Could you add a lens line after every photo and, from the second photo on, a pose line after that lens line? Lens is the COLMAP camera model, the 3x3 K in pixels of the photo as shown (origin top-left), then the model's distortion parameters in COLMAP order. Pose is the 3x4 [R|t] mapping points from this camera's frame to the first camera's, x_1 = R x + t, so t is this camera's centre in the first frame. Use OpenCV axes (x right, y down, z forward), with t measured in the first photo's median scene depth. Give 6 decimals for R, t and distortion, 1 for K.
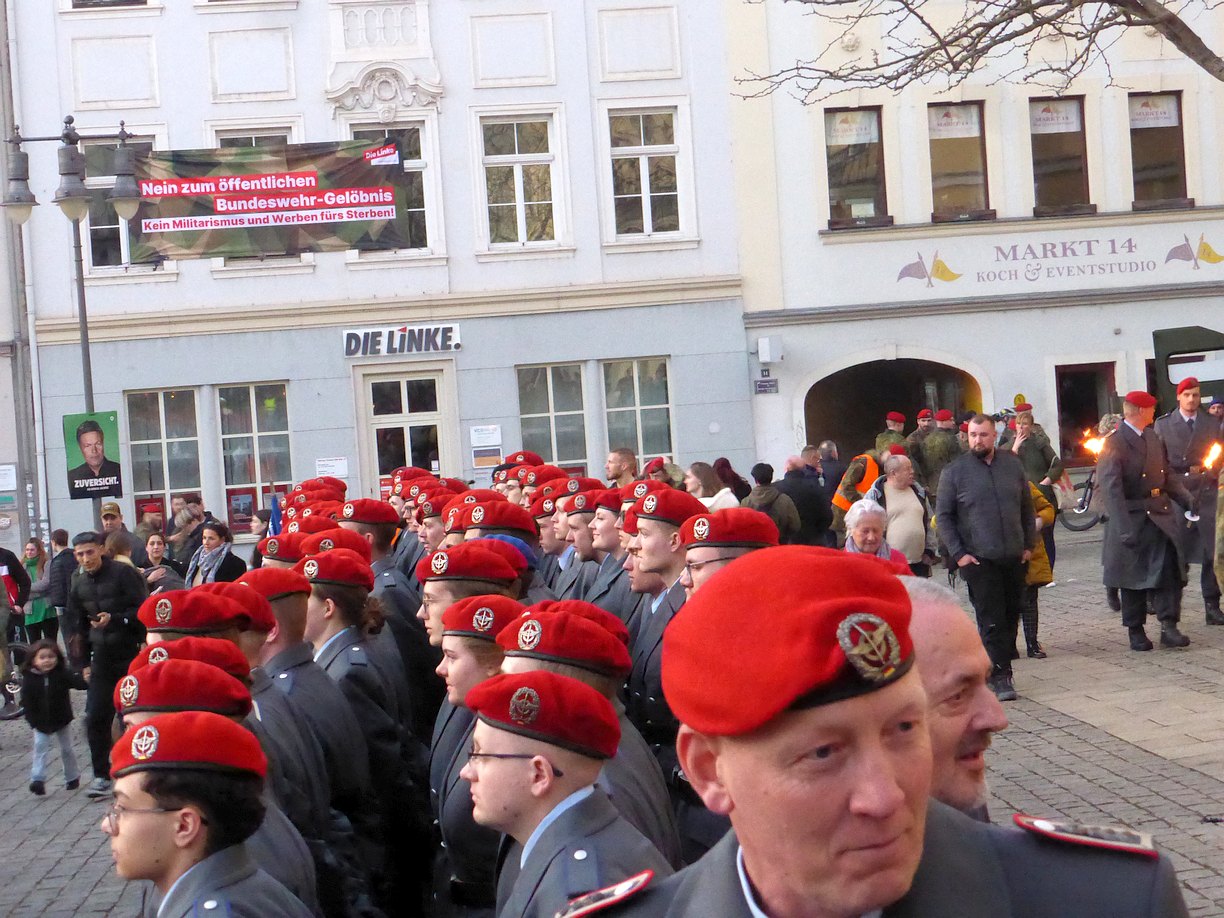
lens RADIAL K [[2889.2, 0, 610.0], [0, 2889.2, 474.5], [0, 0, 1]] dist [0.517982, -8.538126]
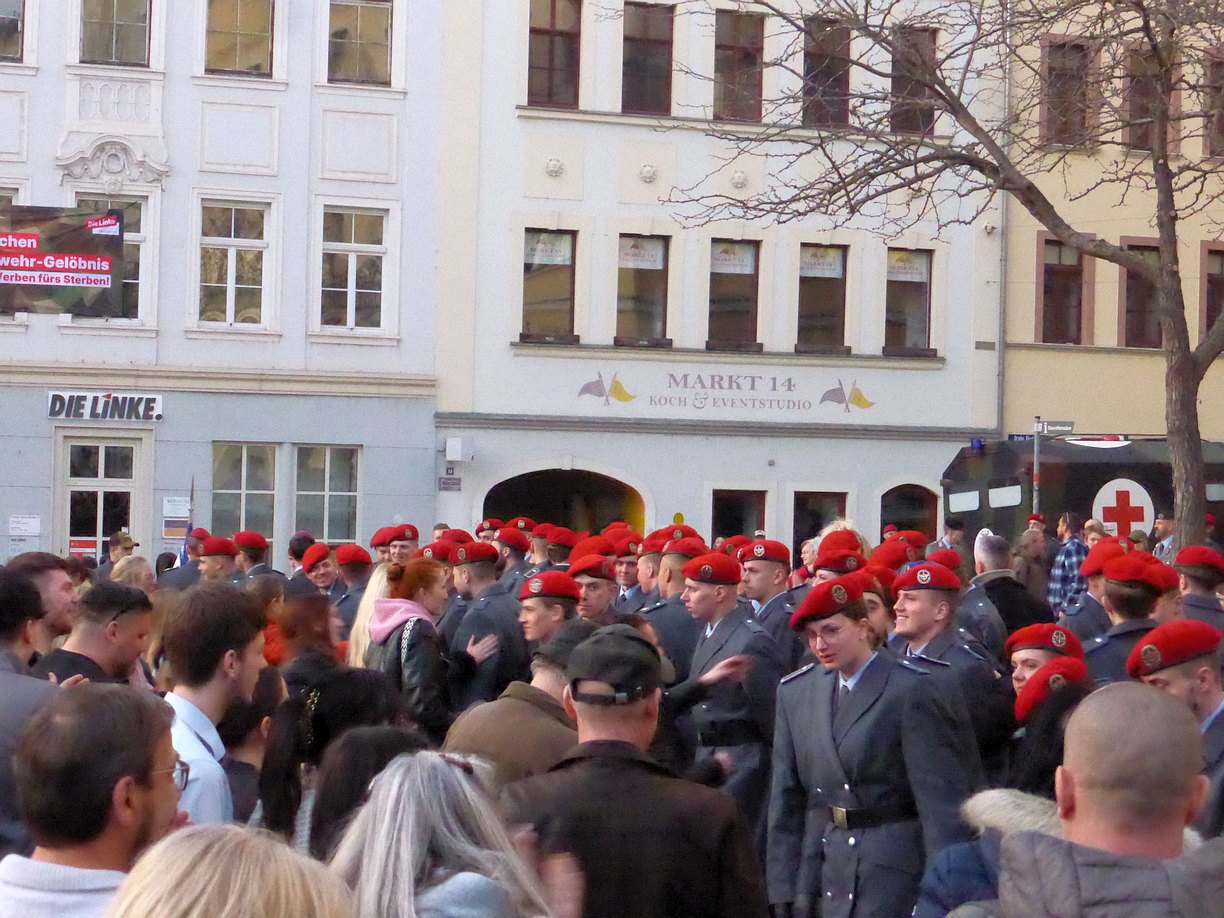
lens RADIAL K [[2899.7, 0, 582.9], [0, 2899.7, 457.6], [0, 0, 1]] dist [0.411617, -6.363504]
pose [[0.976169, 0.092661, 0.196236, -0.107246], [-0.084072, 0.995119, -0.051672, 0.010432], [-0.200066, 0.033942, 0.979194, -0.036539]]
